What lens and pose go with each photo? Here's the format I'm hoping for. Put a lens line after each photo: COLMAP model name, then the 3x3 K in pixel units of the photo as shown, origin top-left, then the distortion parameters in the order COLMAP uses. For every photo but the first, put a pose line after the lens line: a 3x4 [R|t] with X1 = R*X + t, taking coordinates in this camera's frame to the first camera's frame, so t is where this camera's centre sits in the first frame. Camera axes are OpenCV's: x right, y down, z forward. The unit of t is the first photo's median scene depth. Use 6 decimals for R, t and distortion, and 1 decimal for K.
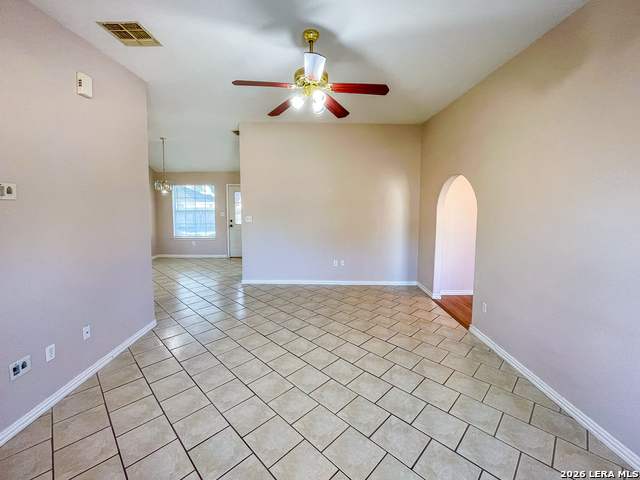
lens RADIAL K [[263.5, 0, 320.0], [0, 263.5, 240.0], [0, 0, 1]] dist [-0.000788, 0.000068]
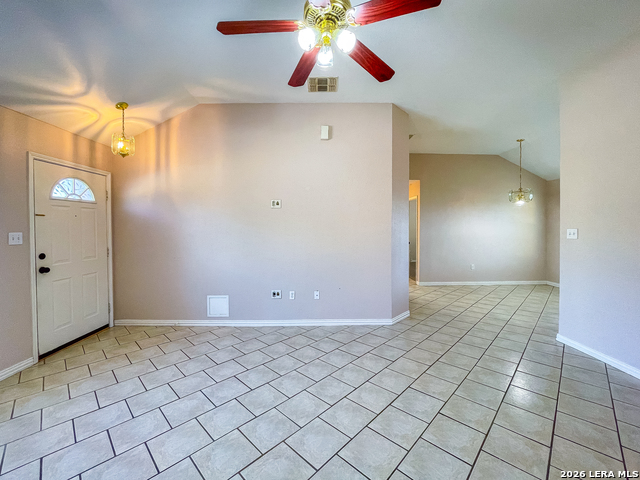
lens RADIAL K [[274.7, 0, 319.0], [0, 274.7, 233.2], [0, 0, 1]] dist [-0.000754, -0.000109]
pose [[0.017616, 0.019812, -0.999649, 0.726501], [-0.128520, 0.991555, 0.017387, -0.029704], [0.991550, 0.128168, 0.020014, 1.006632]]
